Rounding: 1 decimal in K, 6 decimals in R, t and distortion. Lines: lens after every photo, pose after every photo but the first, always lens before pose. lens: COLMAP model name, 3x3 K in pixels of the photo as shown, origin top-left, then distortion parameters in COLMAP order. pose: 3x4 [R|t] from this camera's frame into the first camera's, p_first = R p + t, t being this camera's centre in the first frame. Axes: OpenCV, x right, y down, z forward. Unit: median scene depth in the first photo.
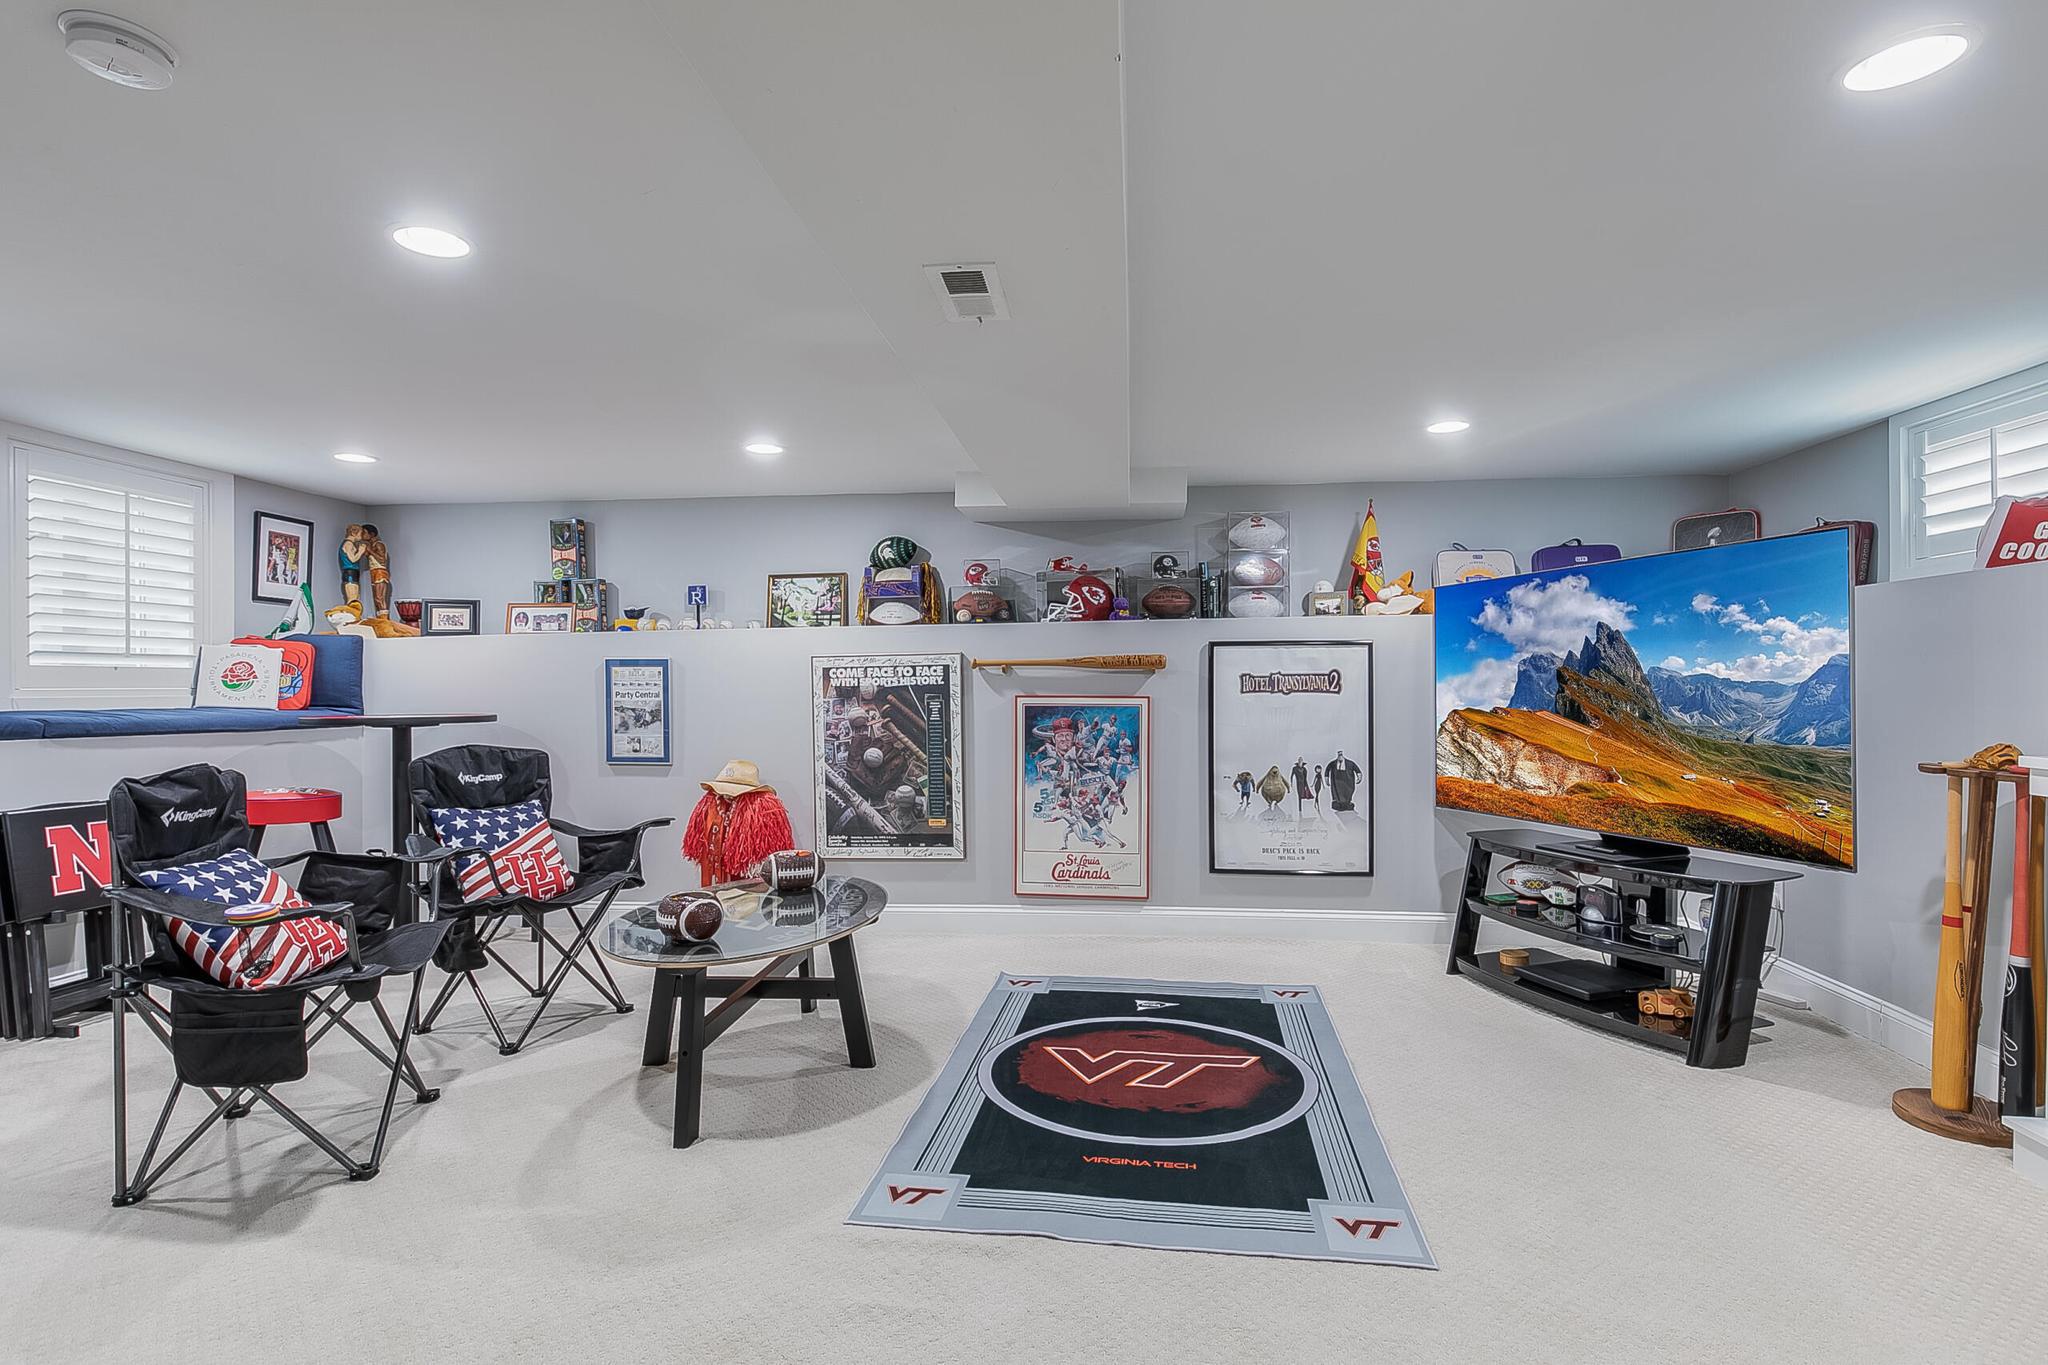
lens RADIAL K [[981.7, 0, 1024.0], [0, 981.7, 682.5], [0, 0, 1]] dist [0.002125, 0.000123]
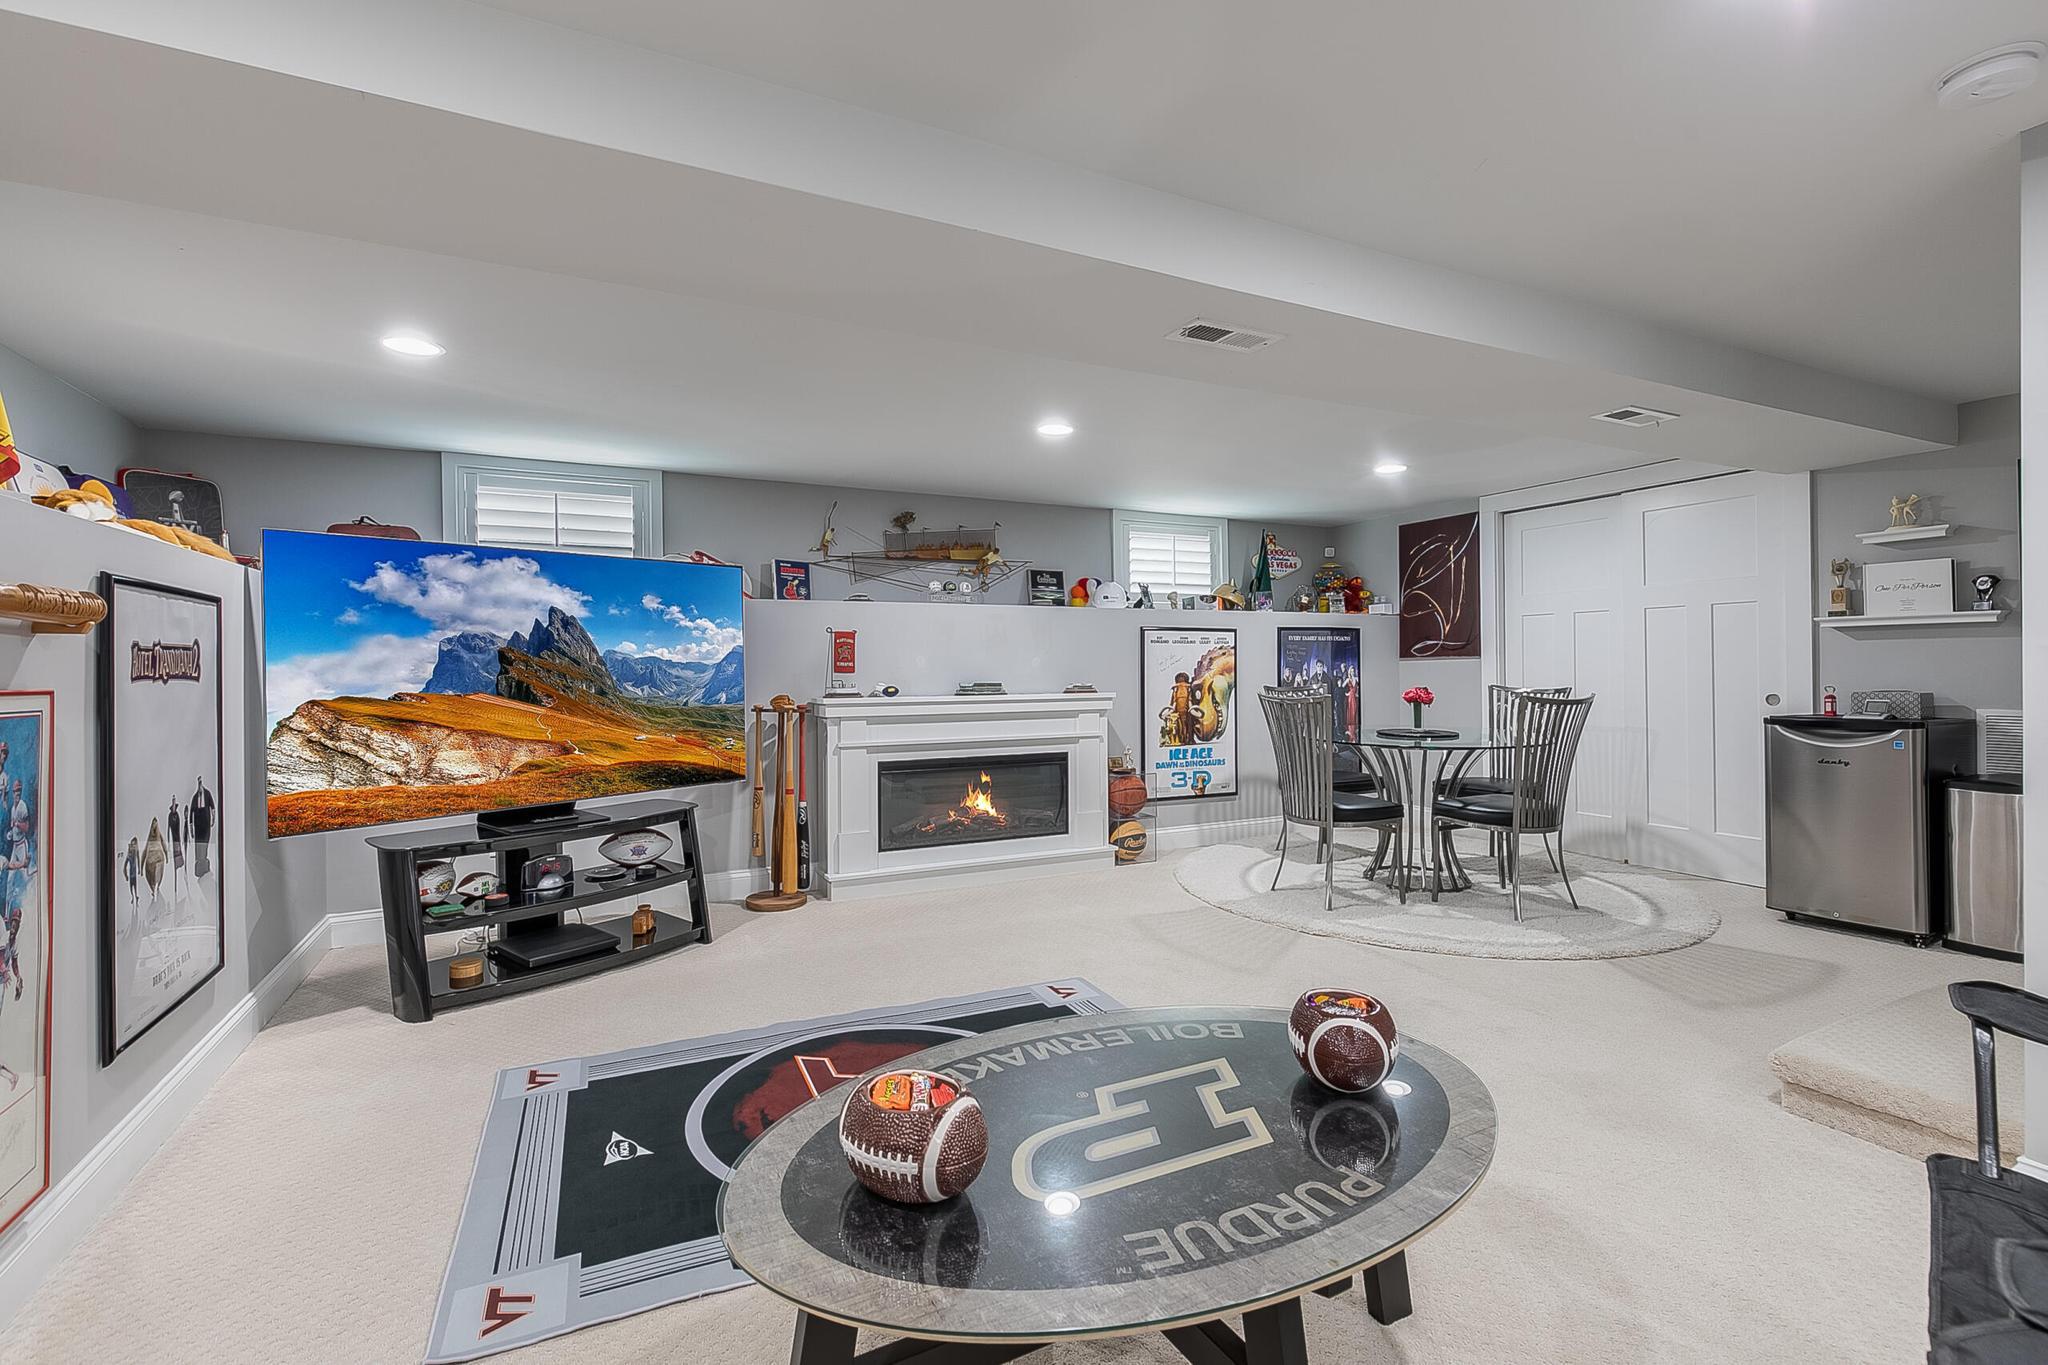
lens RADIAL K [[911.2, 0, 1047.5], [0, 911.2, 666.5], [0, 0, 1]] dist [0.002488, 0.000005]
pose [[-0.554226, 0.010407, 0.832301, -0.531173], [0.012950, 0.999909, -0.003880, 0.014051], [-0.832266, 0.008628, -0.554310, 1.090035]]
